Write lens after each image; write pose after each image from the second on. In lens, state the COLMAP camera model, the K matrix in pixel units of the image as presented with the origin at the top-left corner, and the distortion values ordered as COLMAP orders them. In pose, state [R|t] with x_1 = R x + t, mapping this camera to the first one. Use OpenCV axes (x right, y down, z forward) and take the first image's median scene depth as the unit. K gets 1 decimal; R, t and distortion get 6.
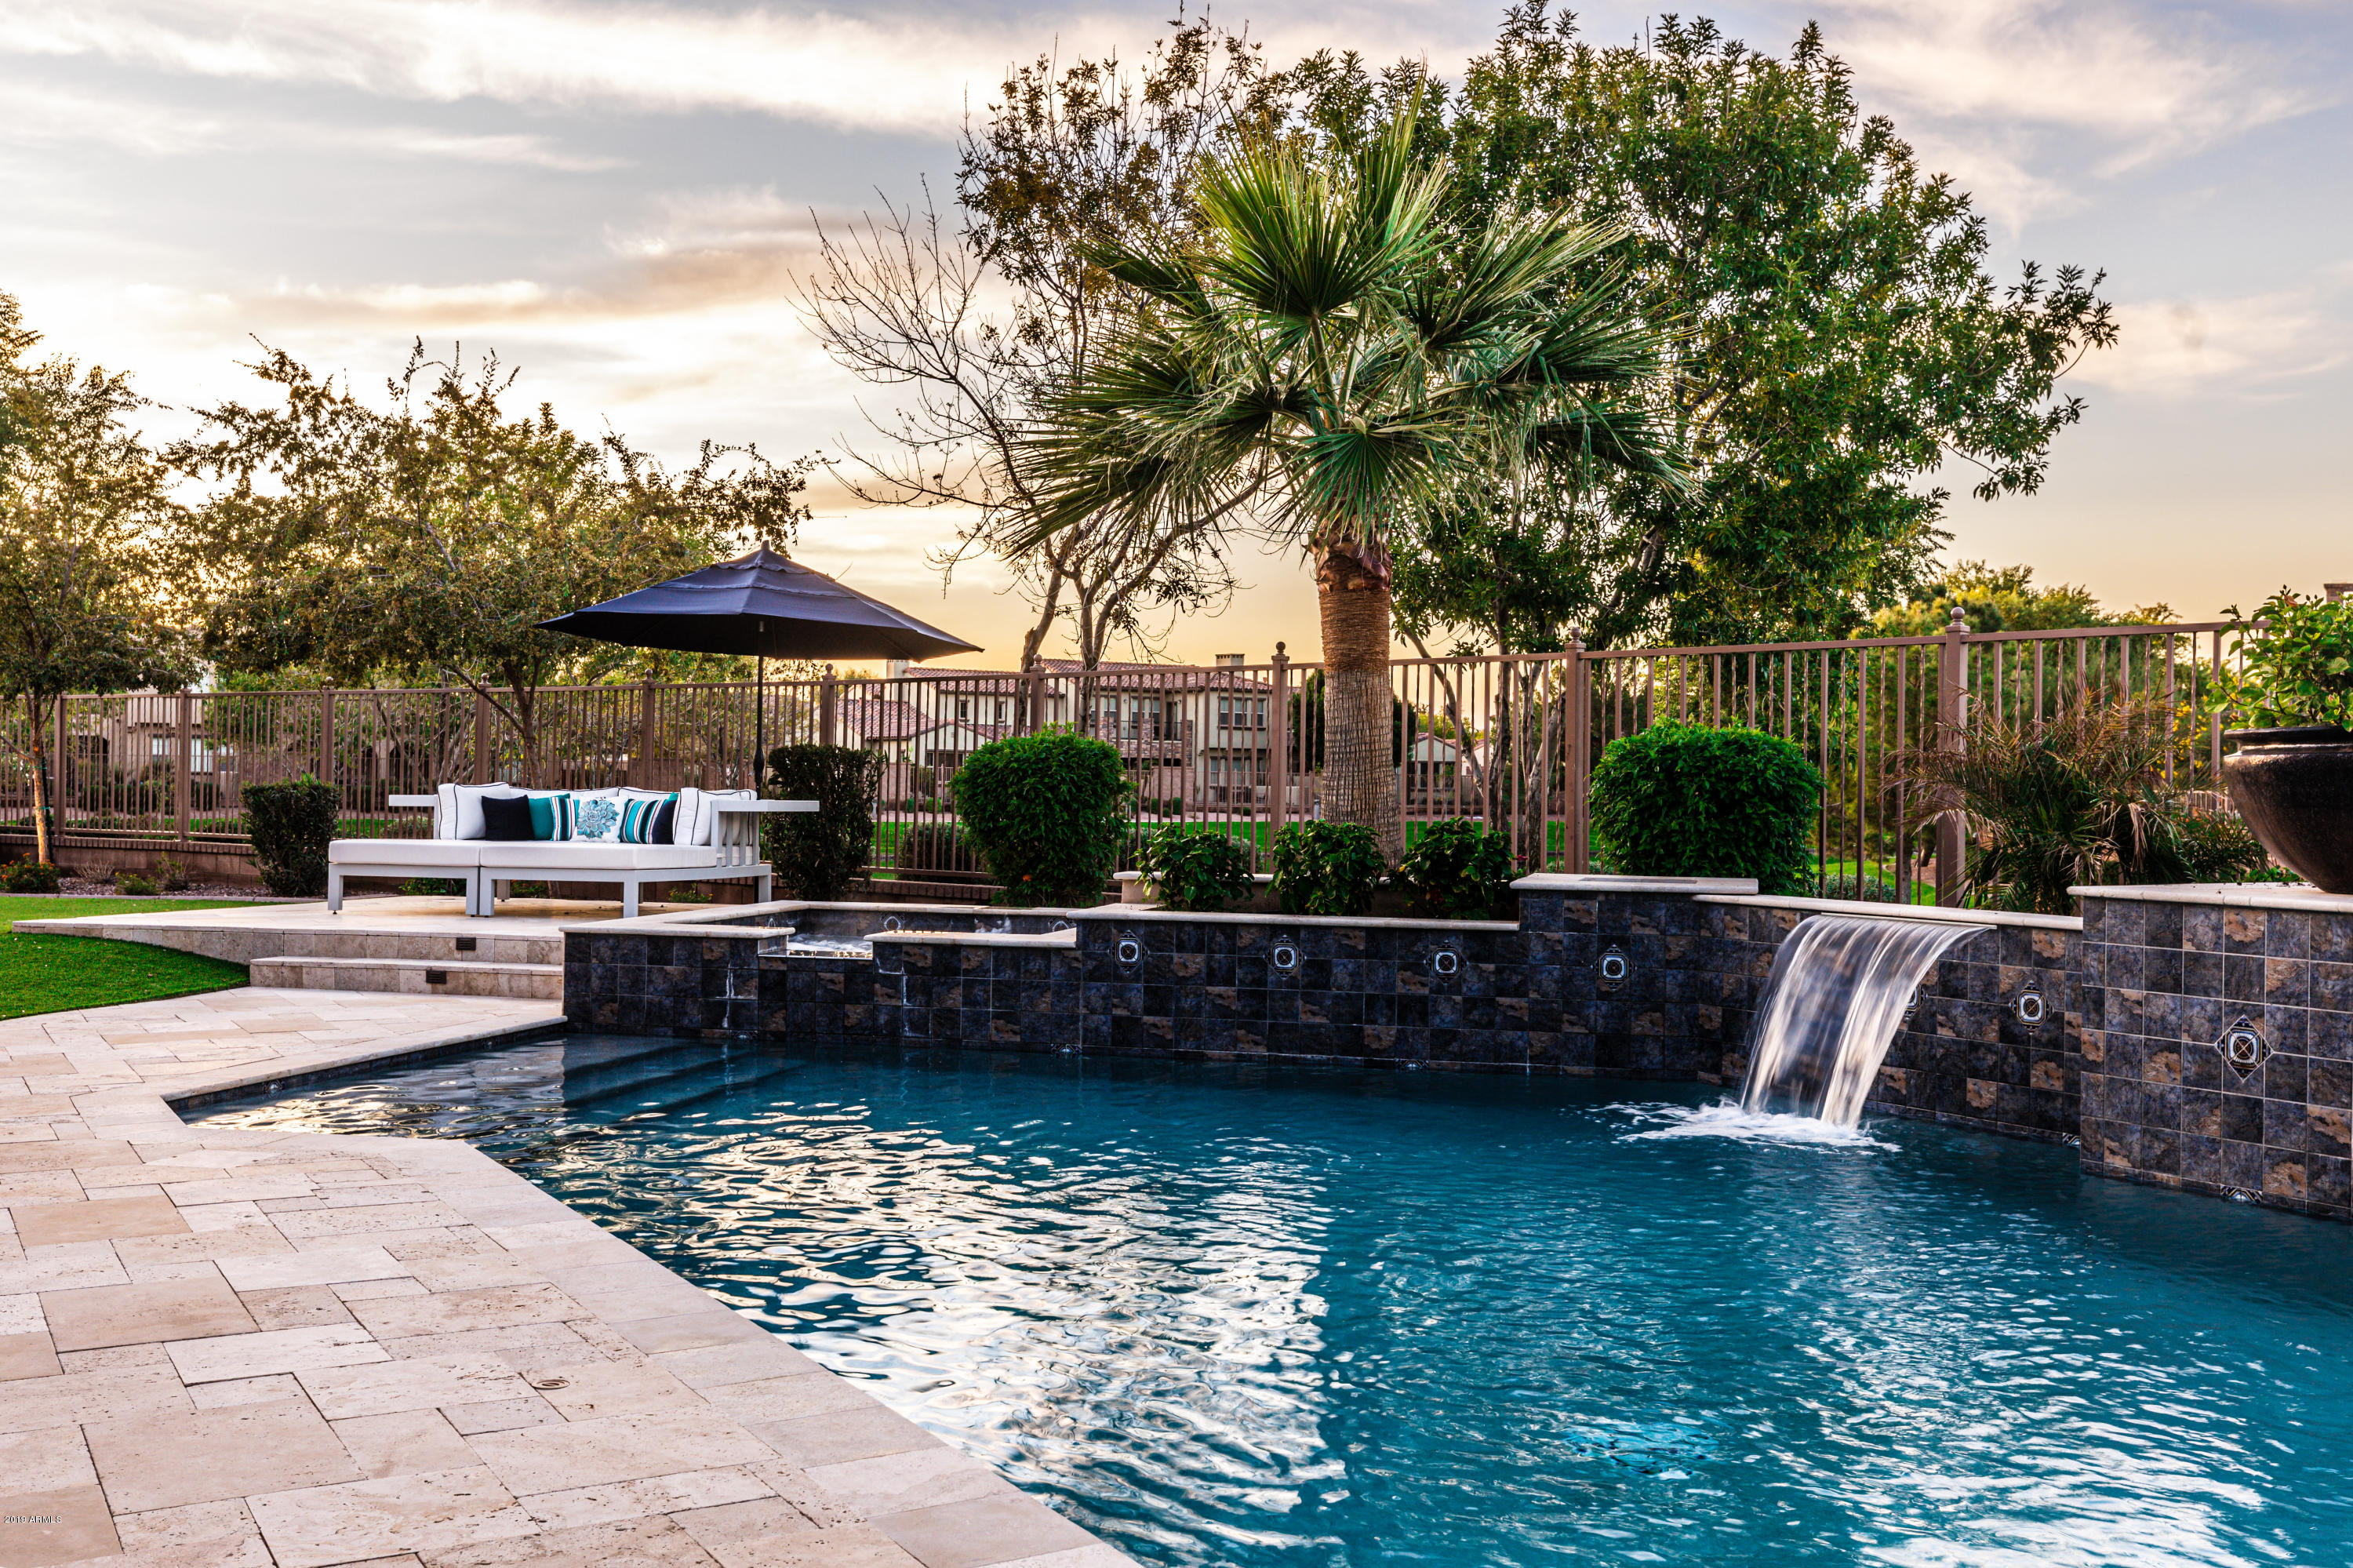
lens RADIAL K [[2320.3, 0, 1176.5], [0, 2320.3, 784.0], [0, 0, 1]] dist [-0.014760, -0.002610]
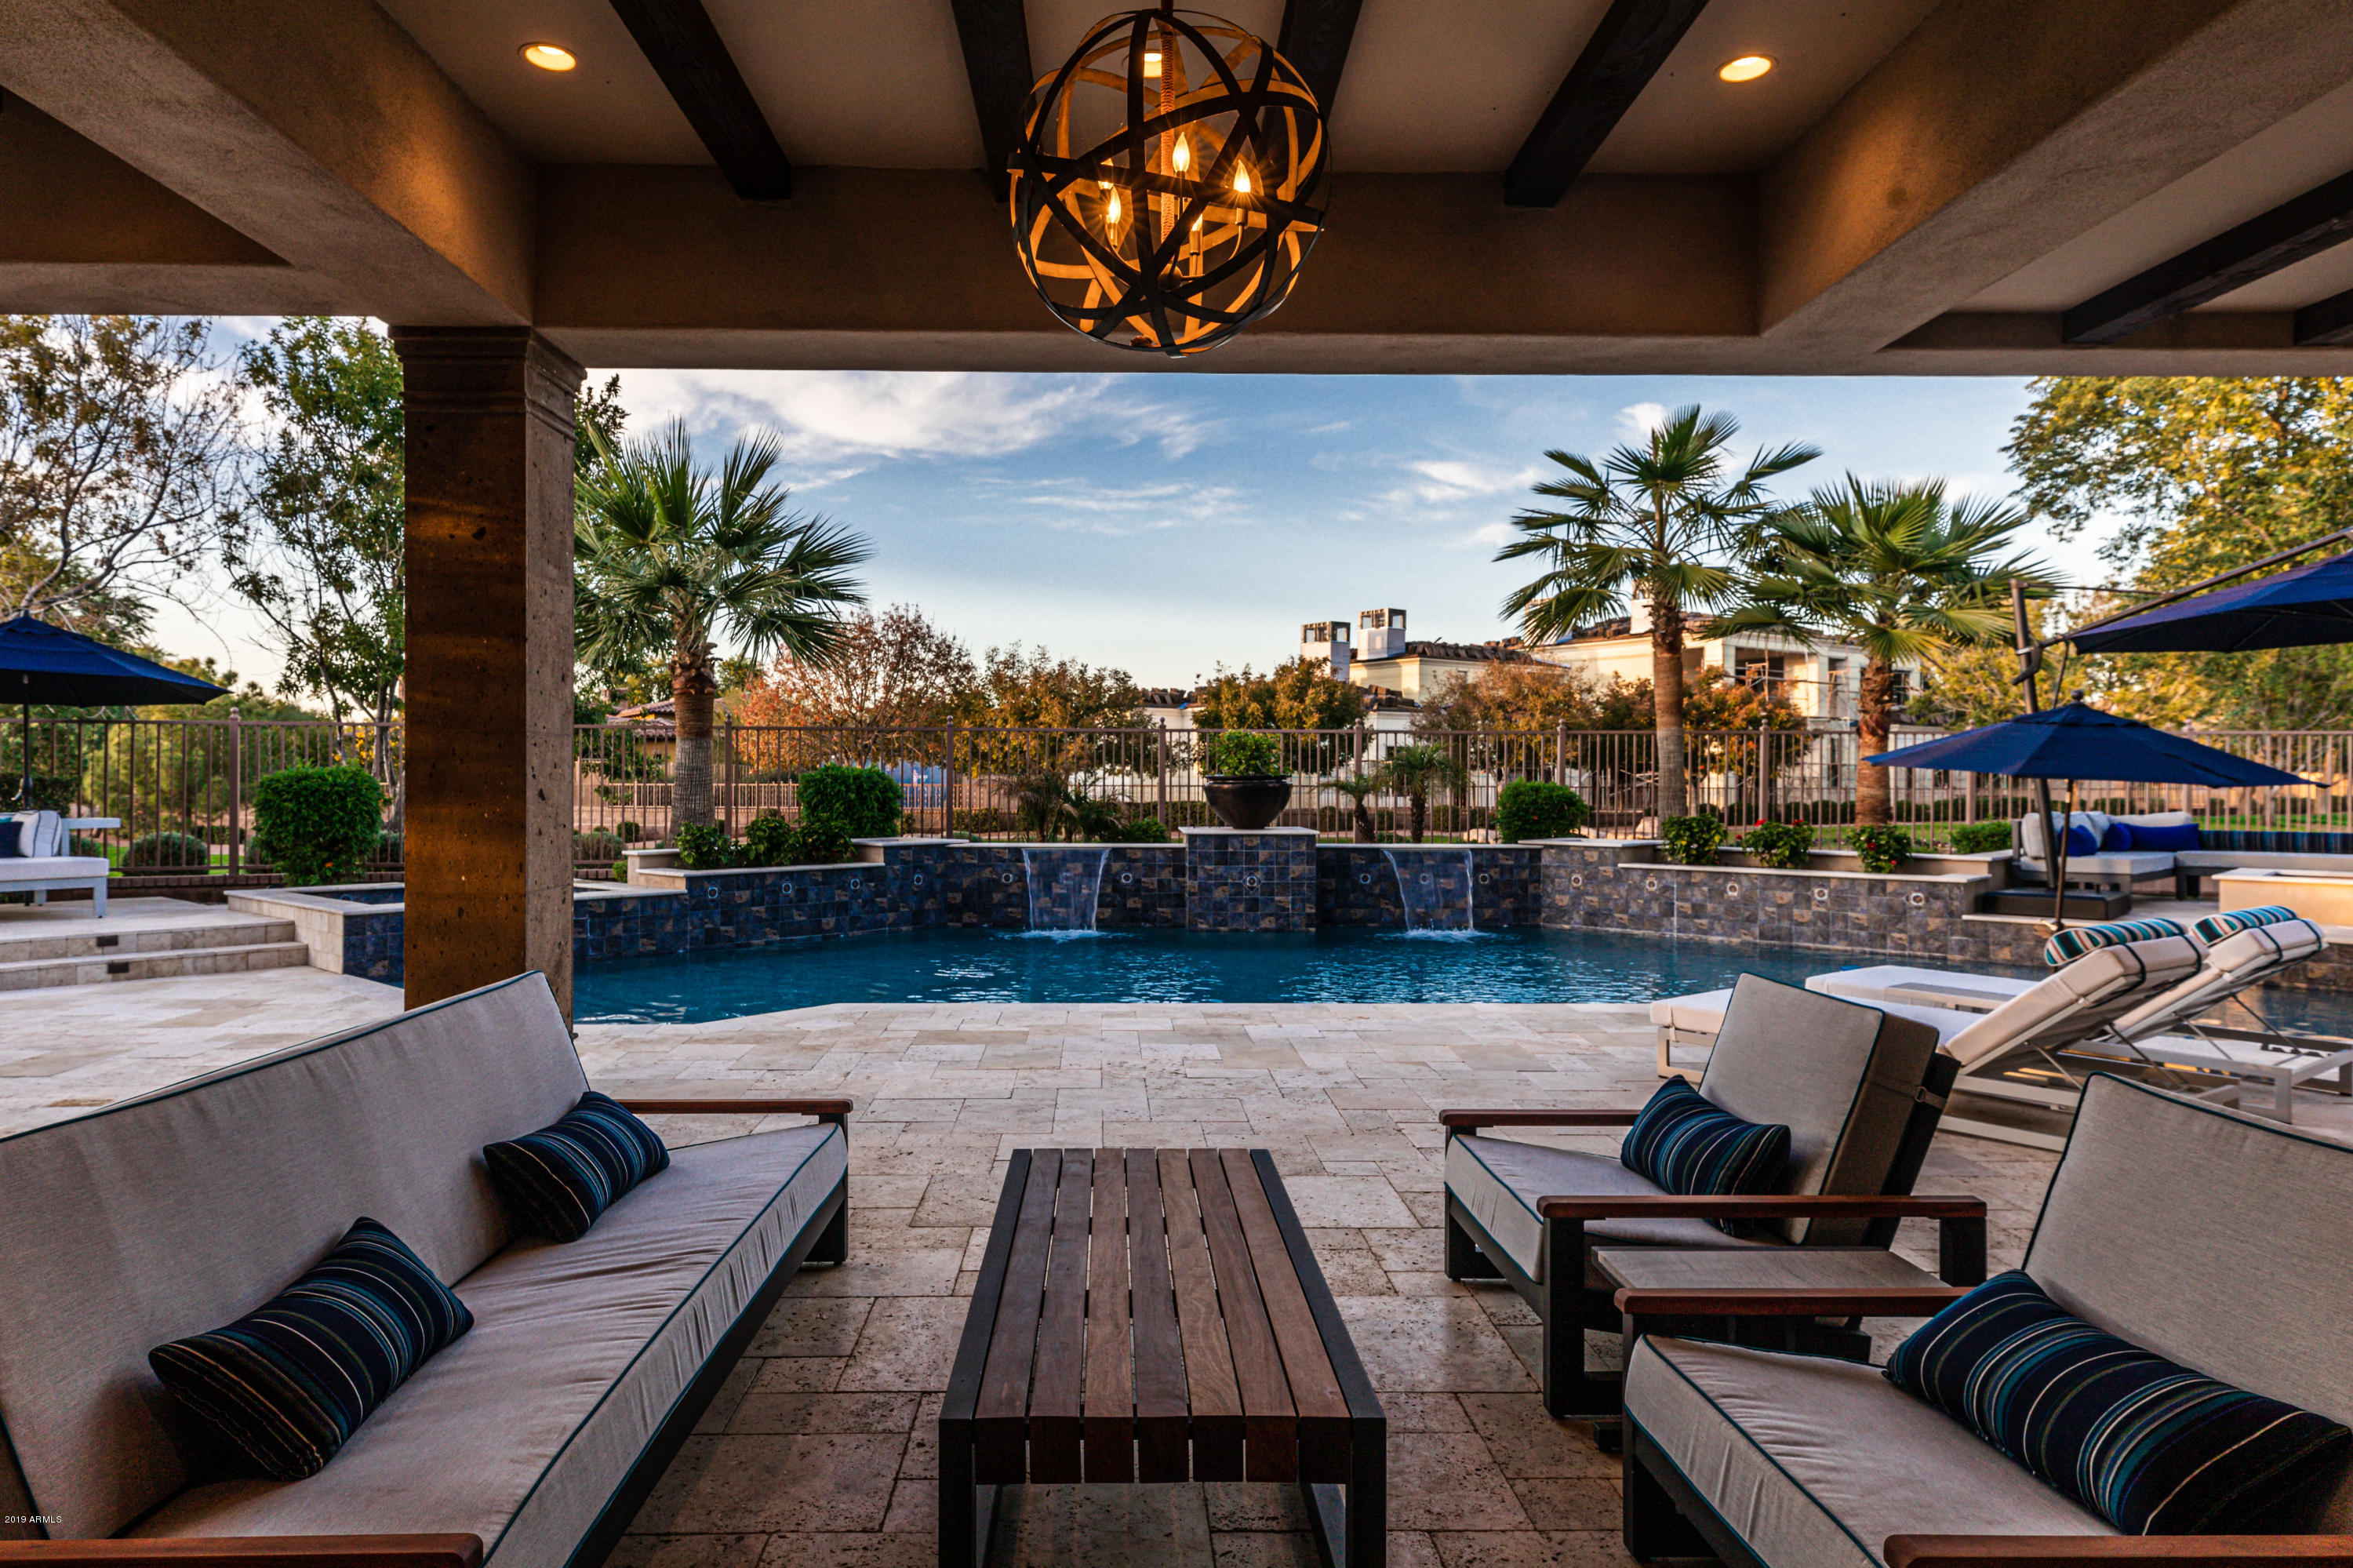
lens RADIAL K [[1396.0, 0, 1176.5], [0, 1396.0, 784.0], [0, 0, 1]] dist [-0.004109, -0.002229]
pose [[0.462175, -0.014560, 0.886669, -0.706634], [0.005412, 0.999893, 0.013598, -0.023123], [-0.886772, -0.001486, 0.462204, 0.137931]]
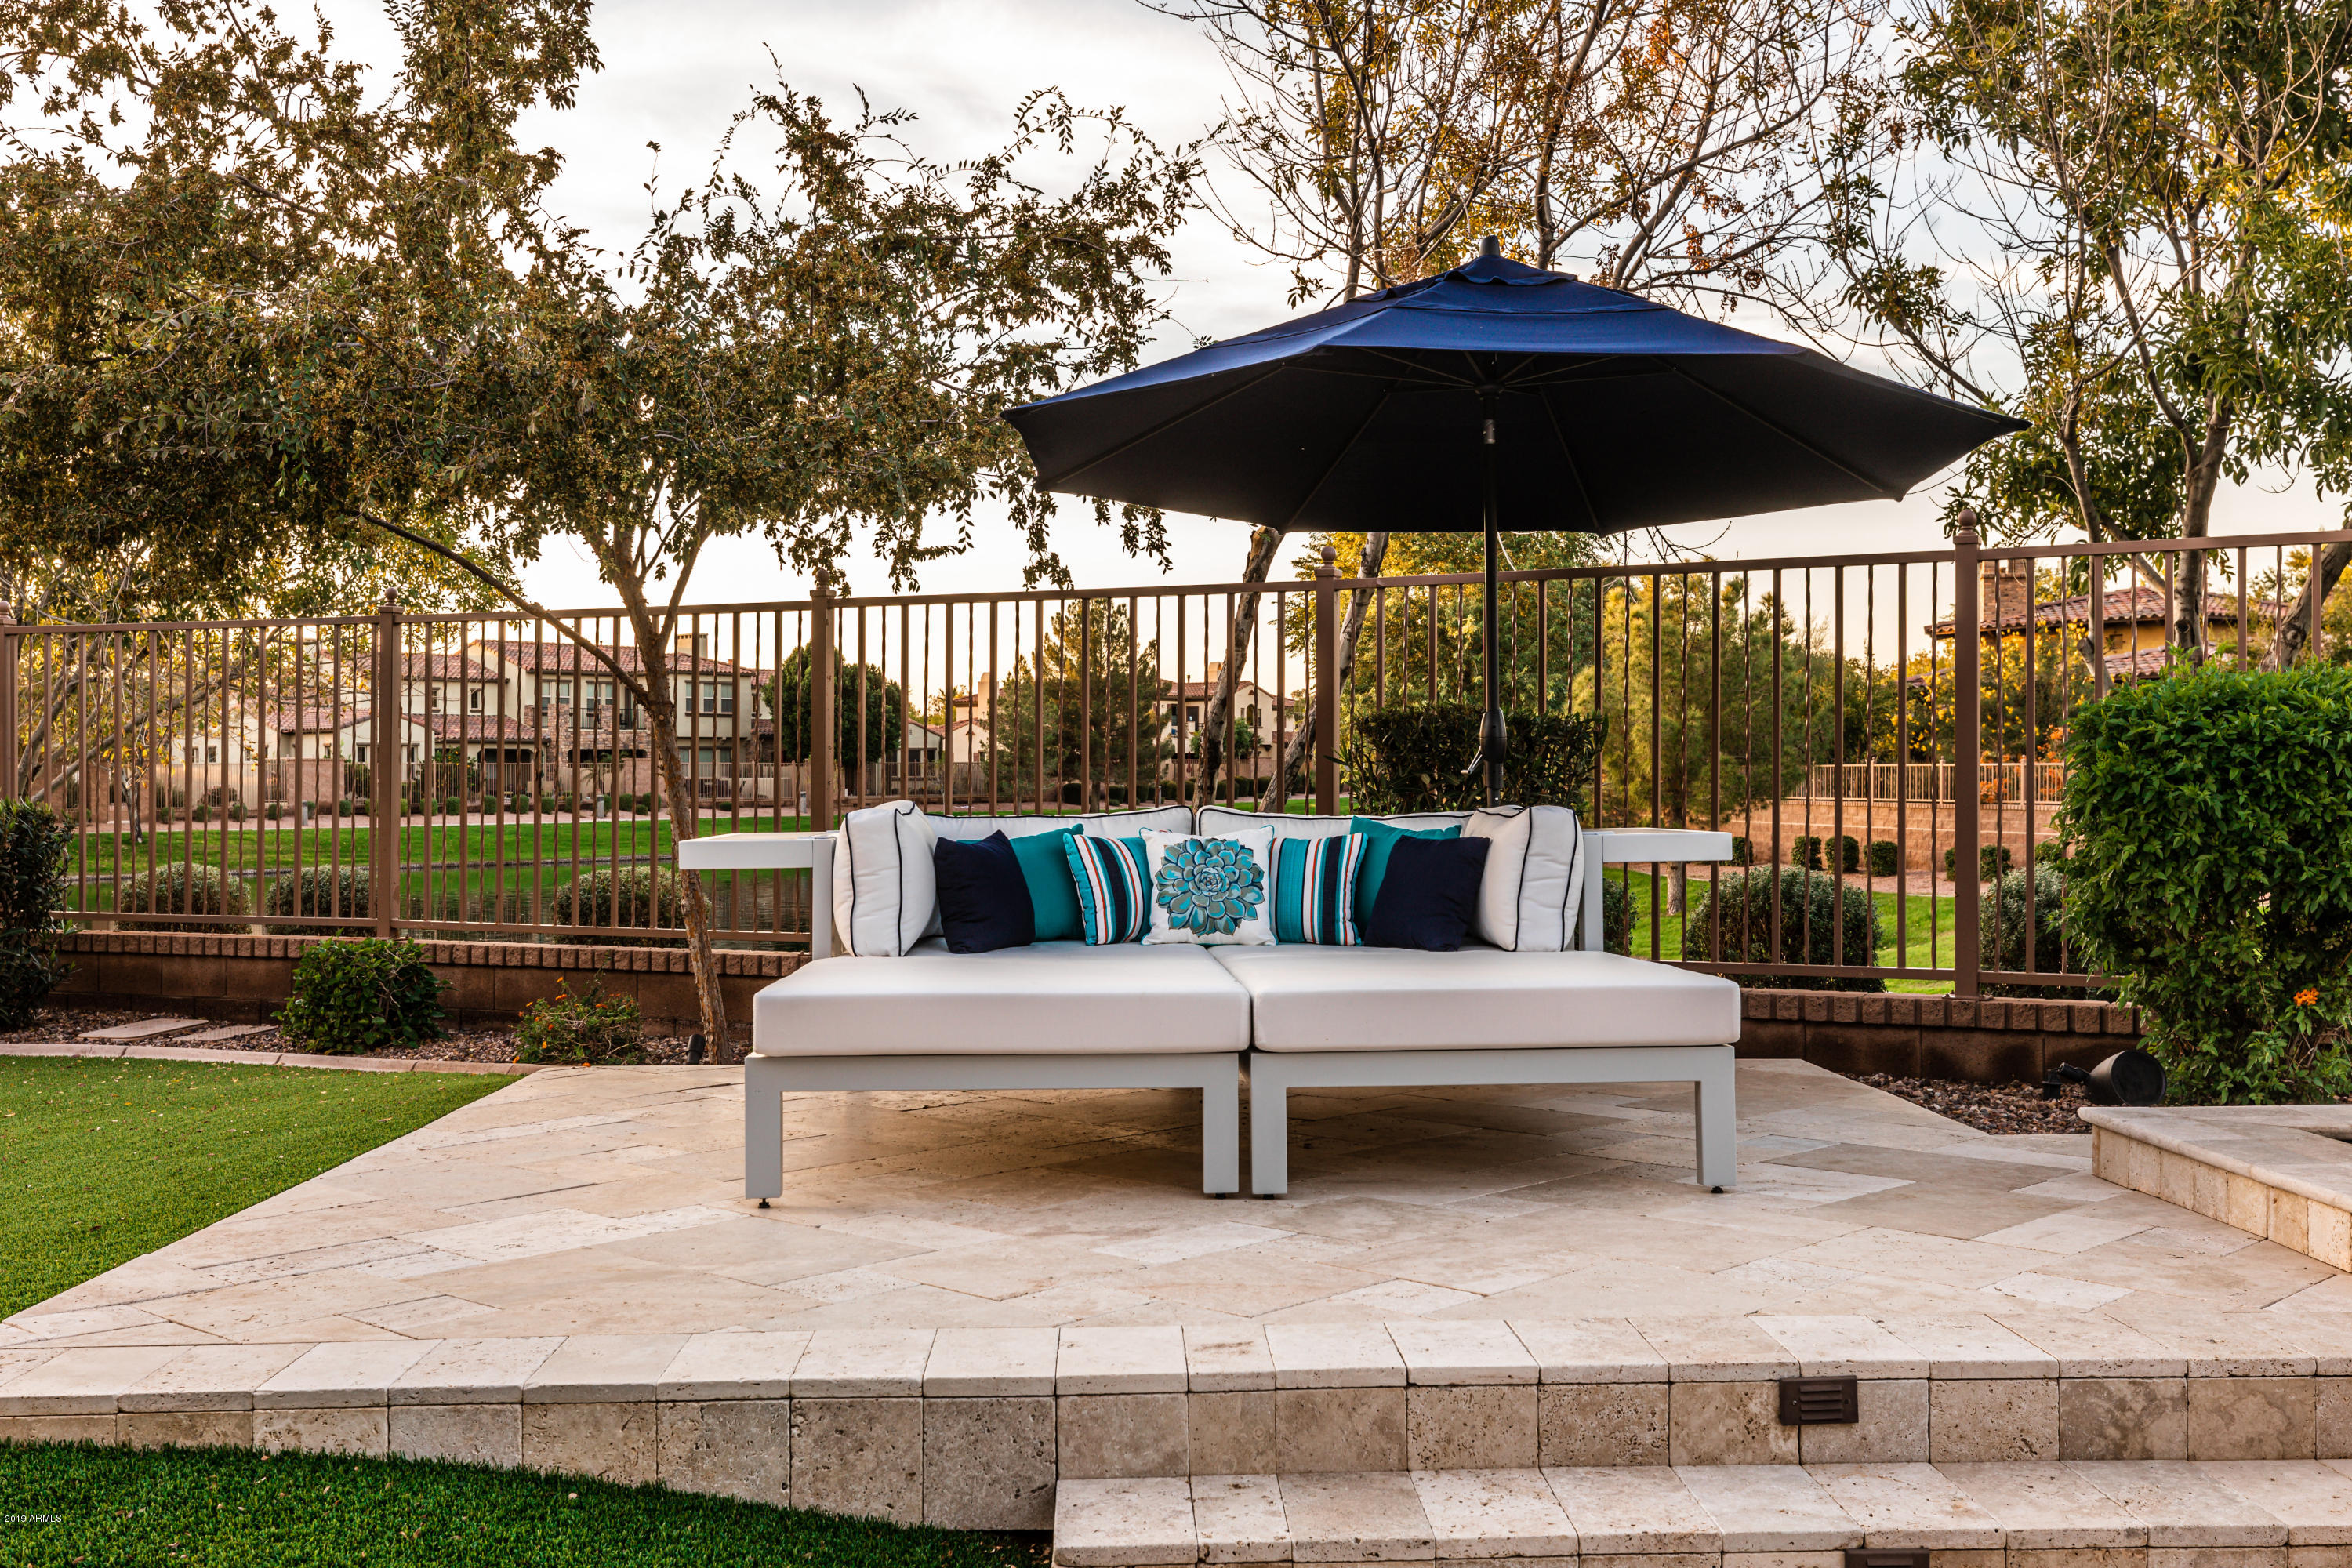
lens RADIAL K [[2319.2, 0, 1176.0], [0, 2319.2, 784.0], [0, 0, 1]] dist [-0.014760, -0.002610]
pose [[0.962131, -0.018059, 0.271988, -0.452237], [0.016853, 0.999835, 0.006769, -0.006644], [-0.272065, -0.001929, 0.962277, 0.759162]]
